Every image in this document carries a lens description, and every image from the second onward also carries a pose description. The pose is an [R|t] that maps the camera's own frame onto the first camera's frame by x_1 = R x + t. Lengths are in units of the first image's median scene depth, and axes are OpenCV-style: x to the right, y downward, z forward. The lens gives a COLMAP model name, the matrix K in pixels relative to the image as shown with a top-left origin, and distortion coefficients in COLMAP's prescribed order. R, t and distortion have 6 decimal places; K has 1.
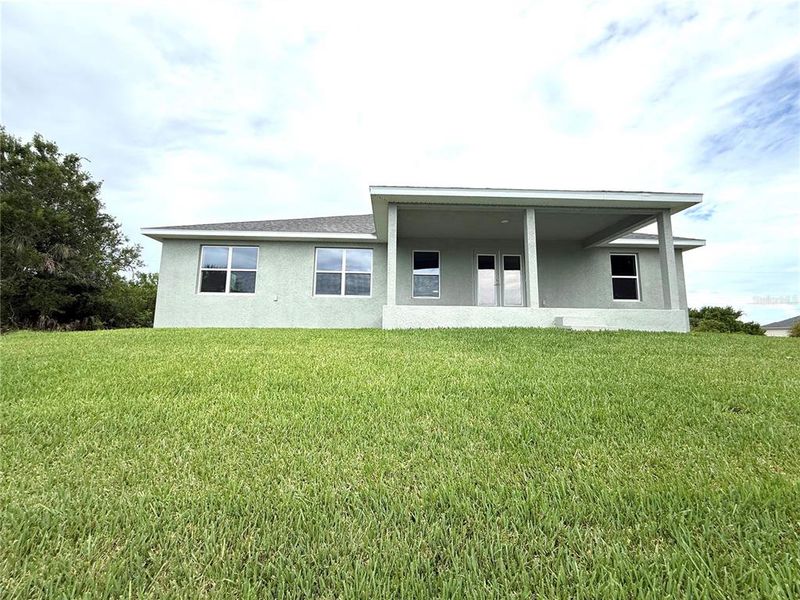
lens RADIAL K [[304.2, 0, 400.0], [0, 304.2, 300.0], [0, 0, 1]] dist [0.000071, 0.000023]
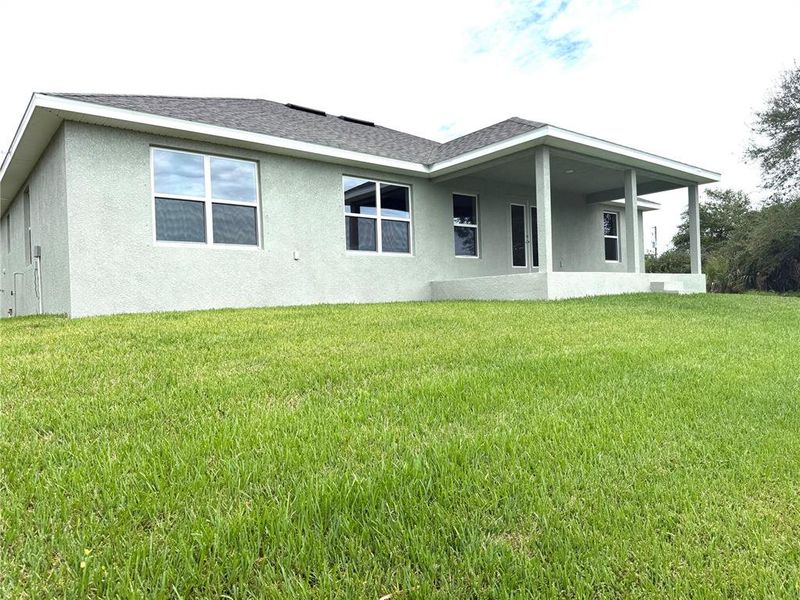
lens RADIAL K [[564.1, 0, 400.0], [0, 564.1, 300.0], [0, 0, 1]] dist [0.079877, -0.121125]
pose [[0.788052, -0.035073, 0.614608, -0.899461], [-0.024007, 0.995865, 0.087612, -0.020937], [-0.615140, -0.083798, 0.783952, 0.001690]]
